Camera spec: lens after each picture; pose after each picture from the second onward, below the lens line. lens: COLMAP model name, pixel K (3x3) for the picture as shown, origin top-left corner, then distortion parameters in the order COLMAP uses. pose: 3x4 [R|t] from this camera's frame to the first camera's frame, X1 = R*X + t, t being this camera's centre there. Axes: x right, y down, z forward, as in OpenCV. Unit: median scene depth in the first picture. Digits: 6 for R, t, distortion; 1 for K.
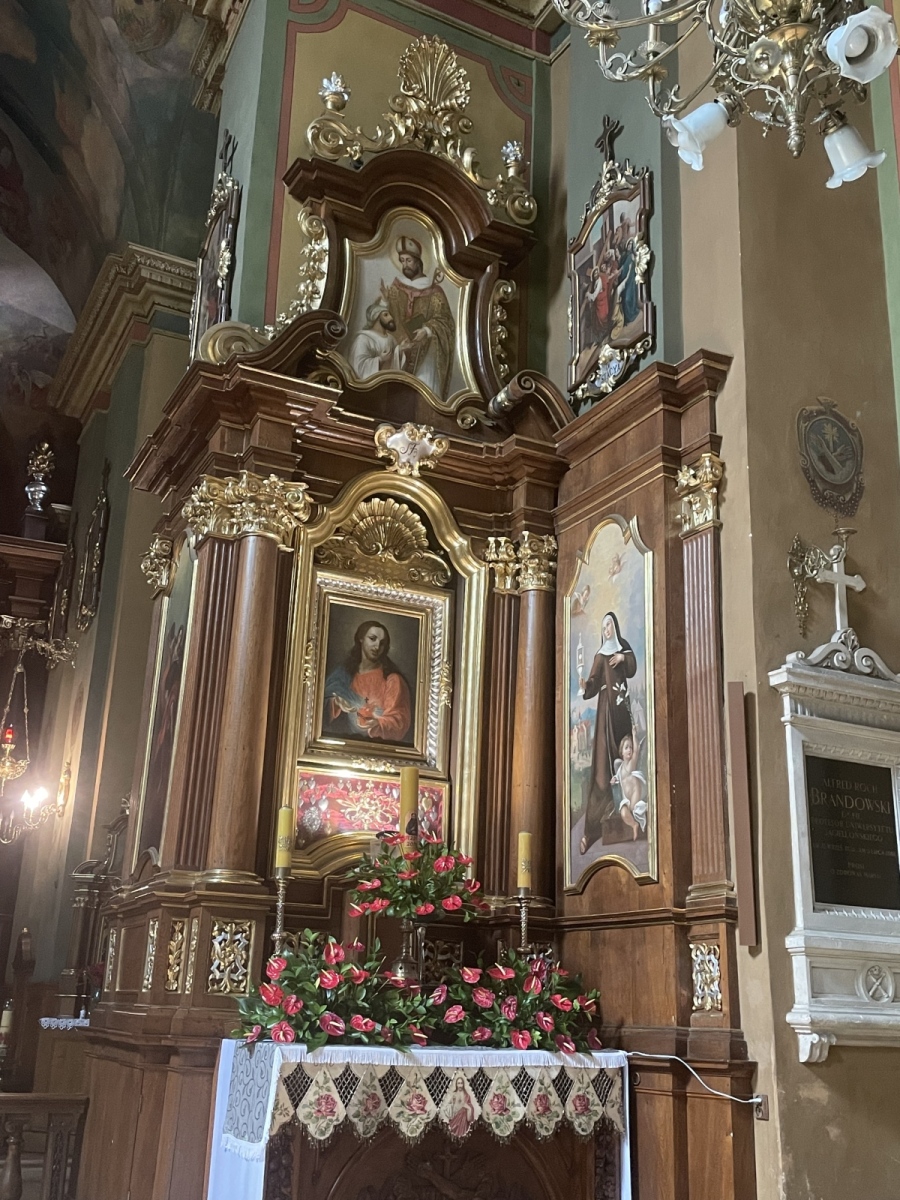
lens RADIAL K [[1282.6, 0, 450.0], [0, 1282.6, 600.0], [0, 0, 1]] dist [0.059843, -0.017844]
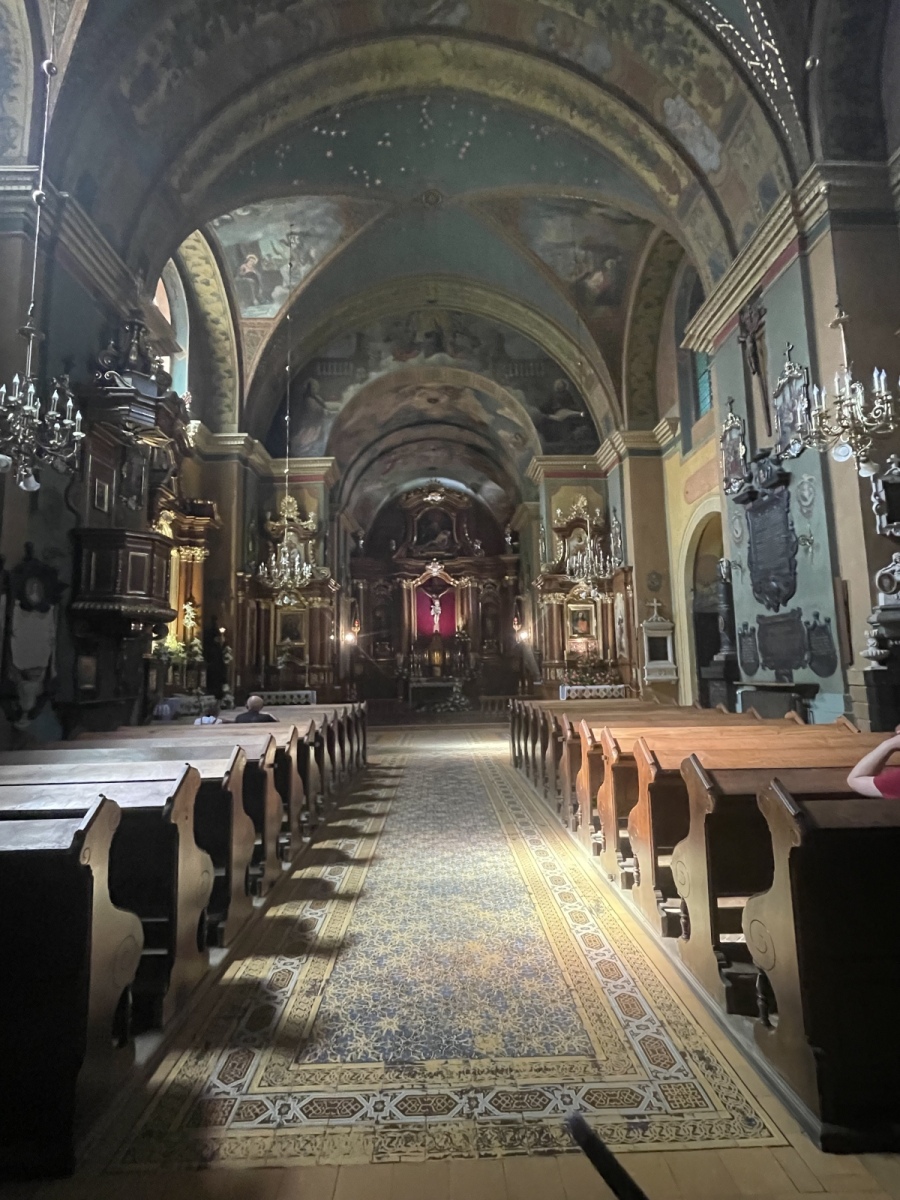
lens RADIAL K [[607.5, 0, 450.0], [0, 607.5, 600.0], [0, 0, 1]] dist [-0.000744, -0.001596]
pose [[0.908310, -0.103302, -0.405341, 0.527043], [0.178512, 0.972082, 0.152283, -0.563580], [0.378294, -0.210678, 0.901393, -1.638740]]
